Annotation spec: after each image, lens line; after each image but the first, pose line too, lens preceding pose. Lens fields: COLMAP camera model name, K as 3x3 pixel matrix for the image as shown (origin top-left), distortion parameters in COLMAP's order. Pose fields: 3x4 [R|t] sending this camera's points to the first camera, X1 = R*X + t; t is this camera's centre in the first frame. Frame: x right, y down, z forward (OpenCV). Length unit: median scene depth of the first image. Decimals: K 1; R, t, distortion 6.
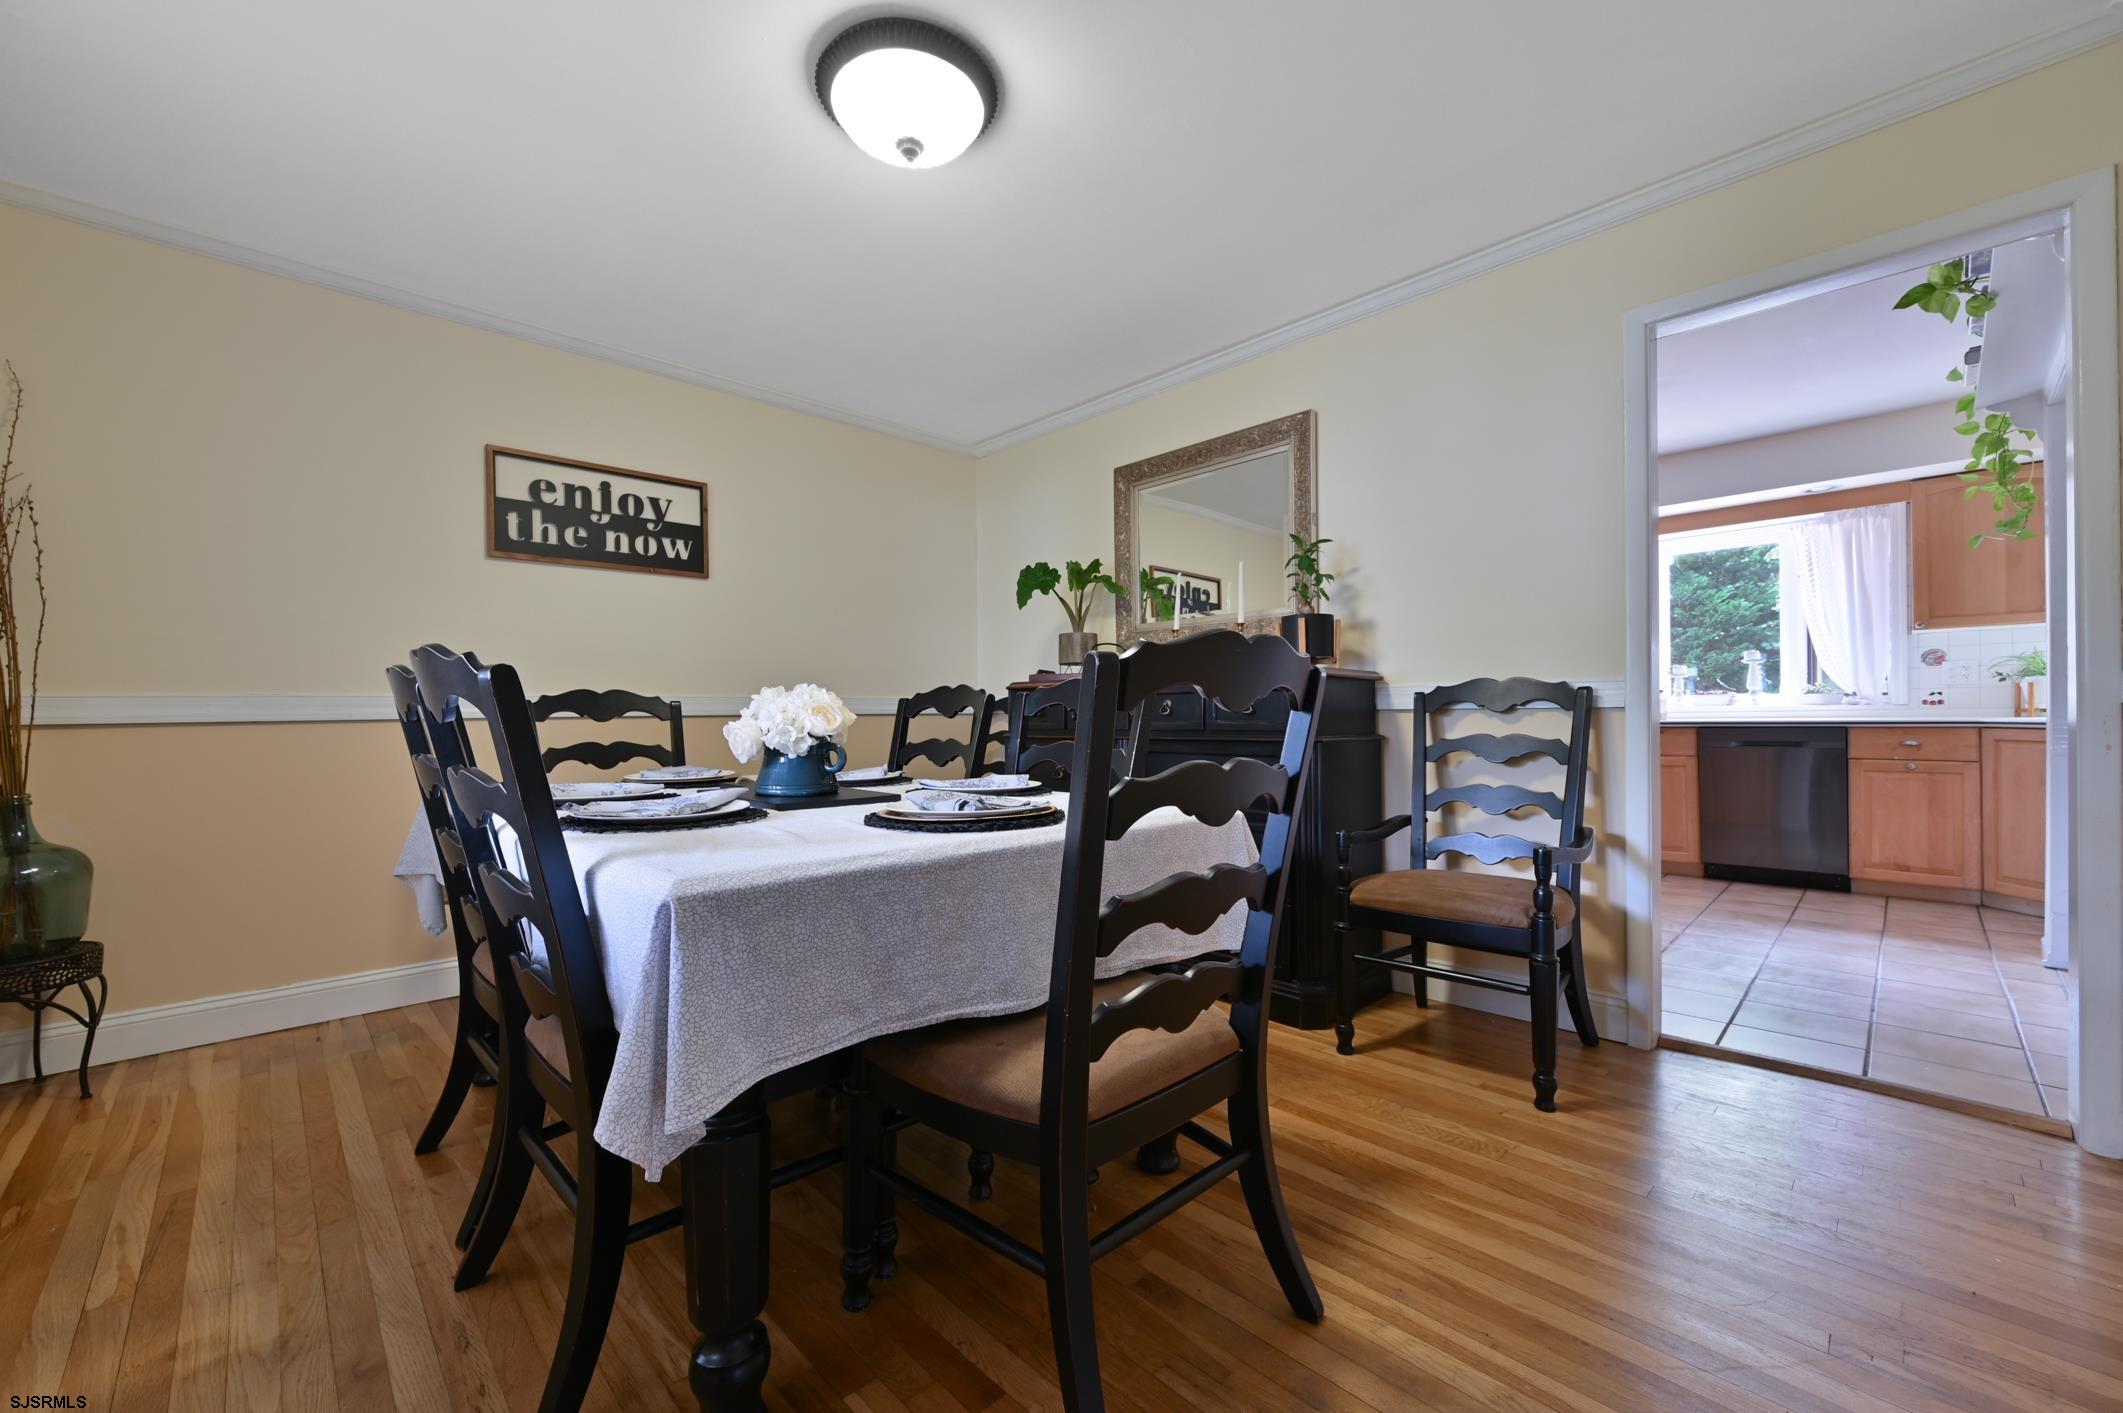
lens RADIAL K [[838.4, 0, 1060.4], [0, 838.4, 703.5], [0, 0, 1]] dist [-0.001918, 0.000296]
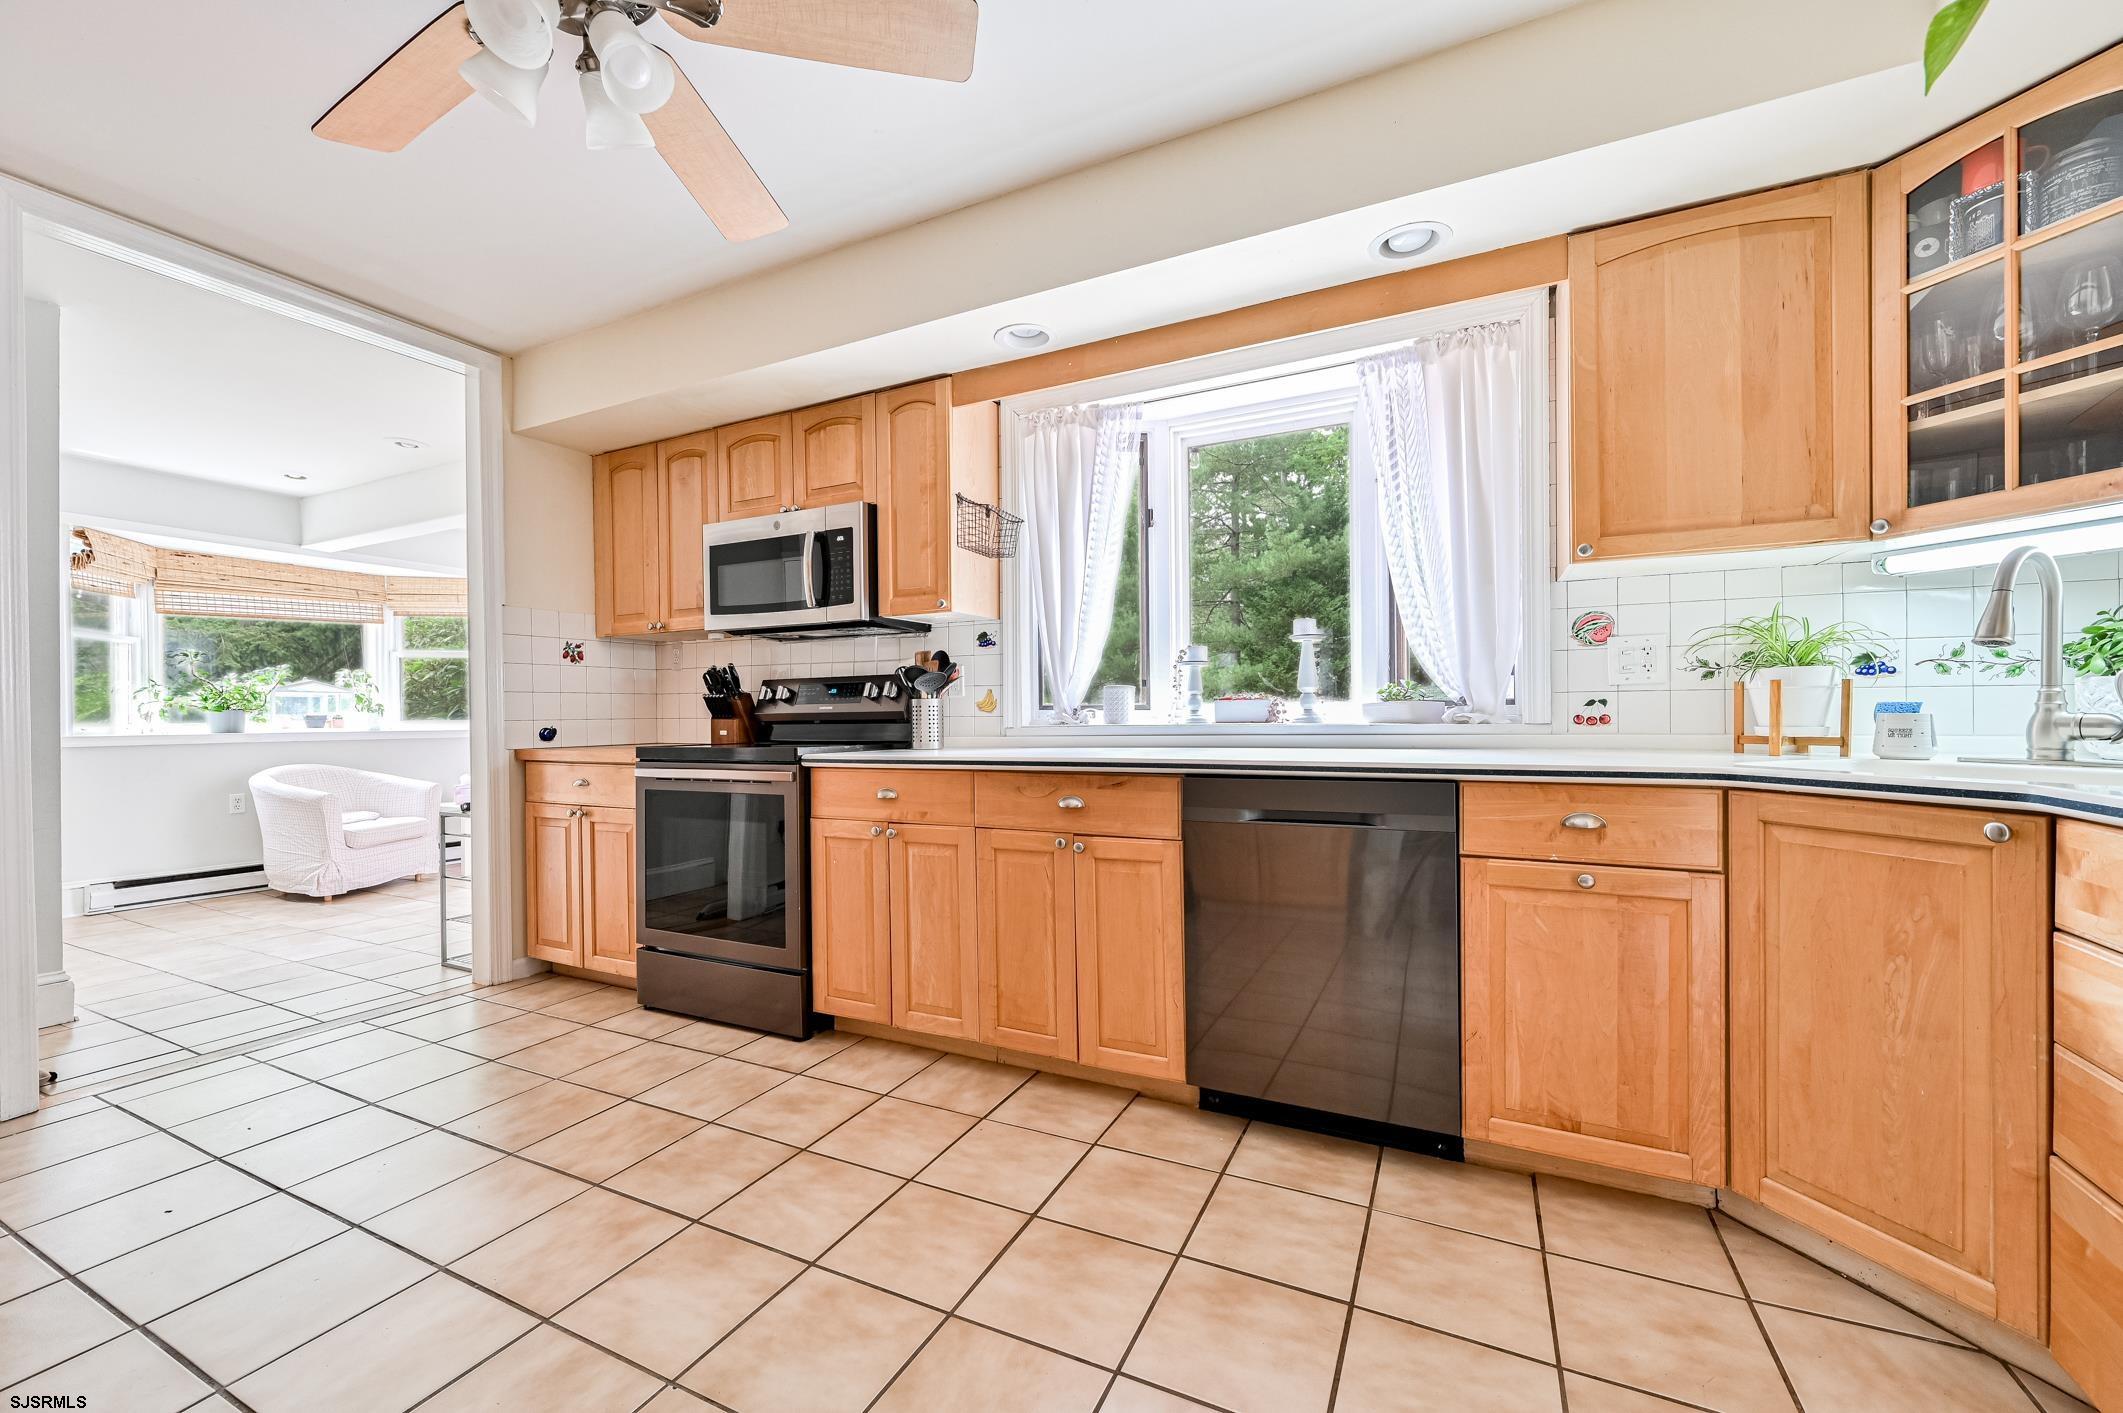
lens RADIAL K [[838.4, 0, 1051.4], [0, 838.4, 705.6], [0, 0, 1]] dist [-0.001918, 0.000296]
pose [[0.945168, 0.004160, 0.326557, 0.605213], [-0.004582, 0.999989, 0.000522, -0.009122], [-0.326551, -0.001990, 0.945177, 0.665462]]
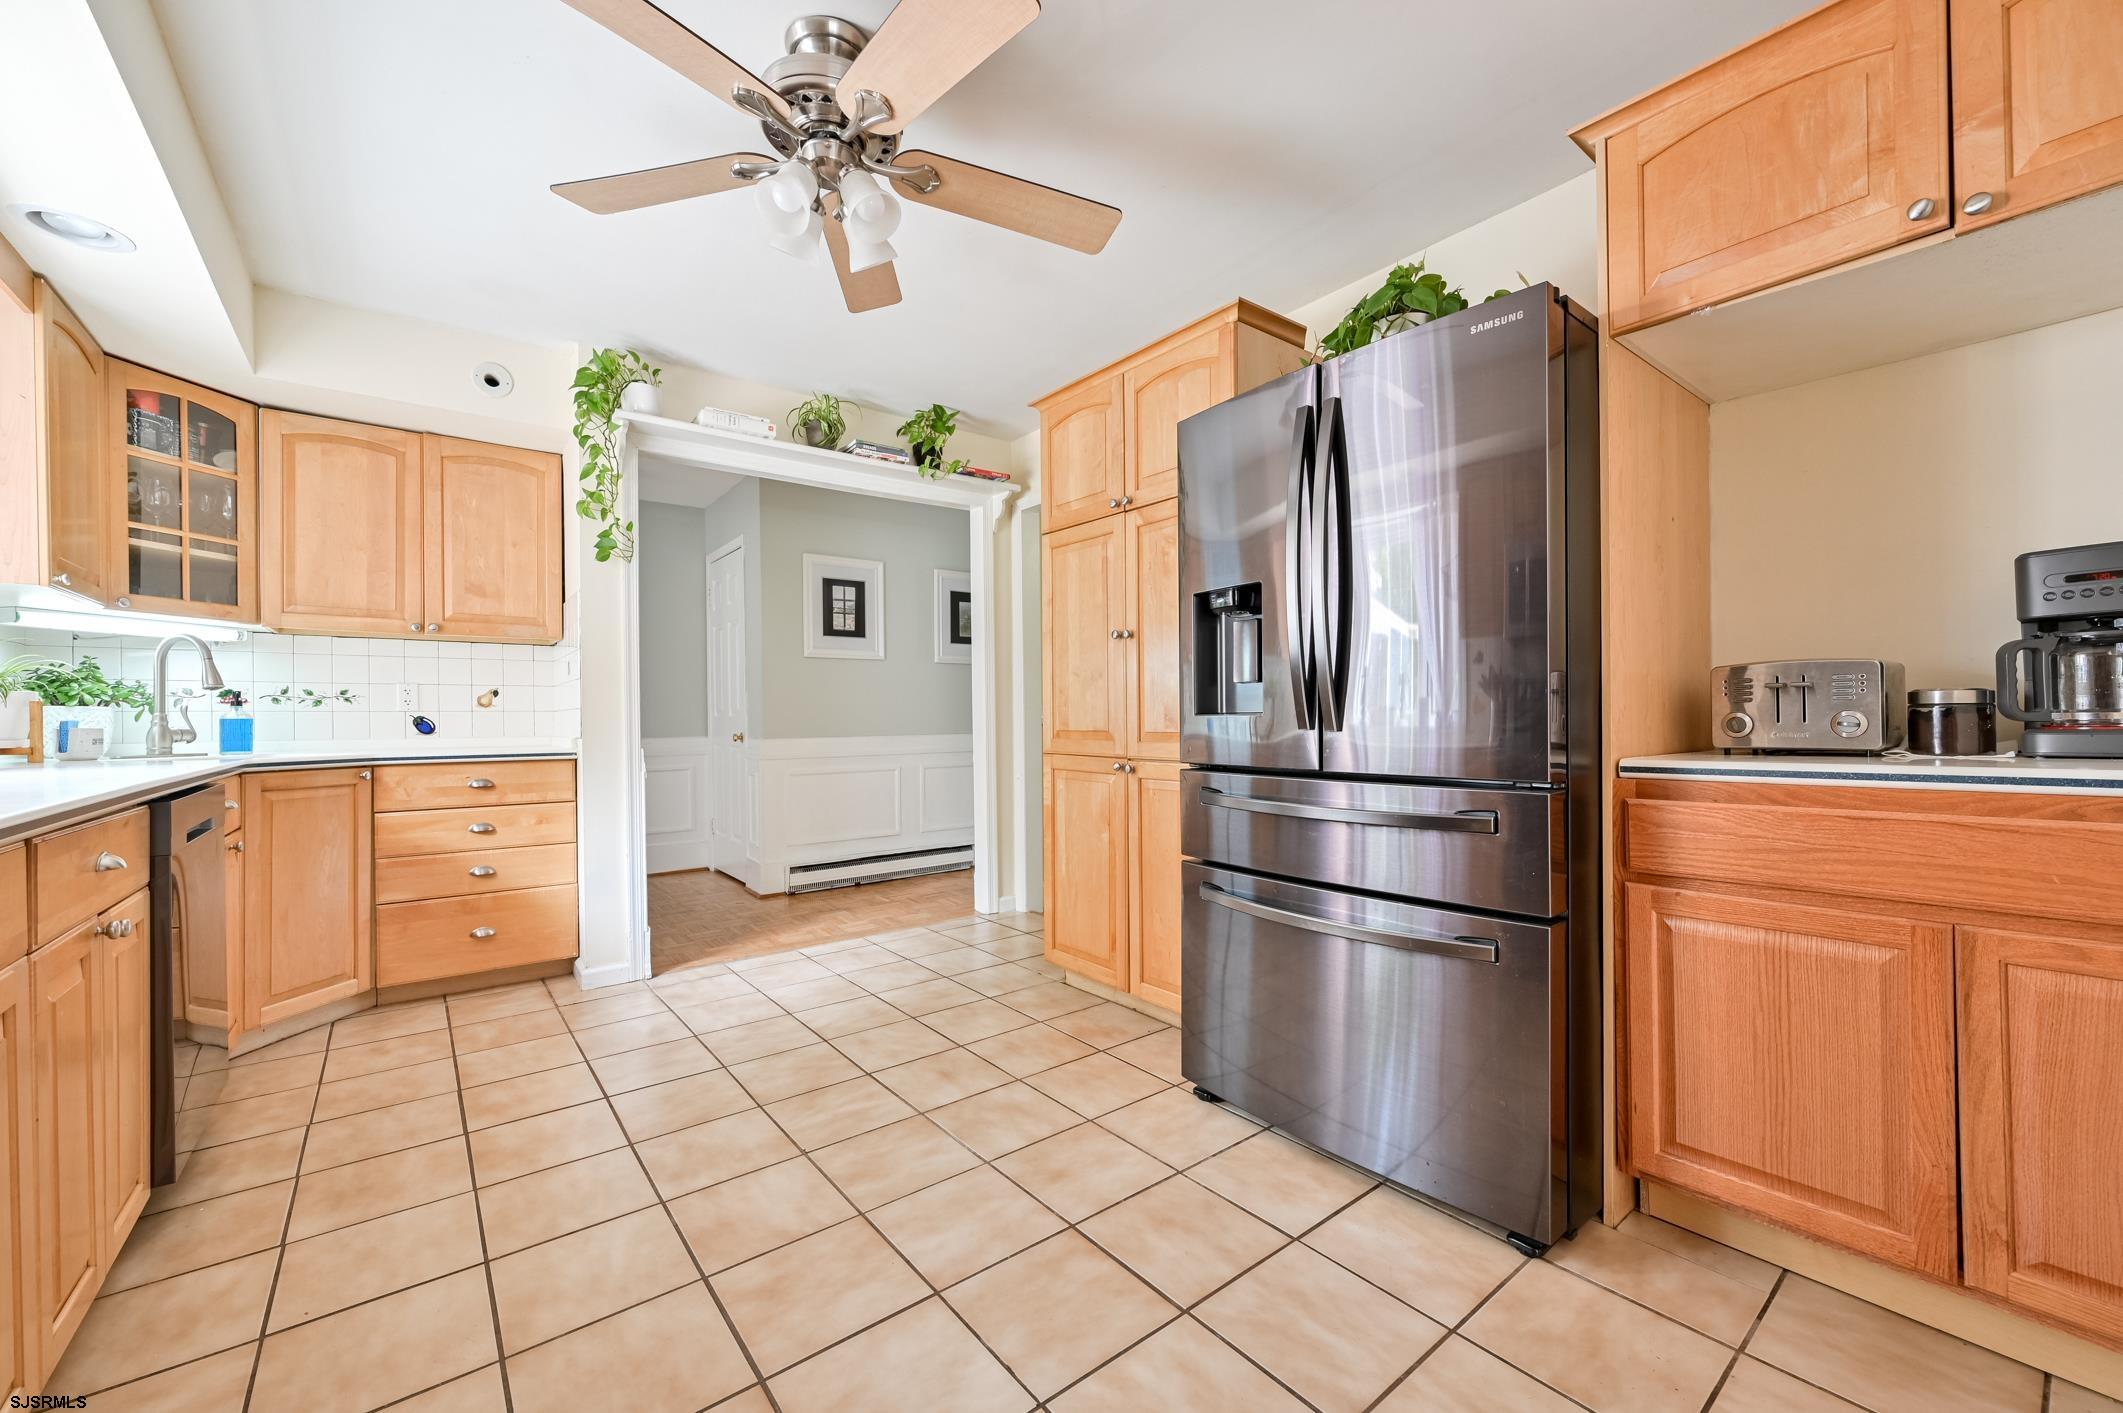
lens RADIAL K [[838.4, 0, 1051.7], [0, 838.4, 701.1], [0, 0, 1]] dist [-0.001918, 0.000296]
pose [[-0.992865, 0.021969, 0.117203, 0.385365], [0.018338, 0.999321, -0.031969, 0.004687], [-0.117826, -0.029591, -0.992593, 1.429916]]
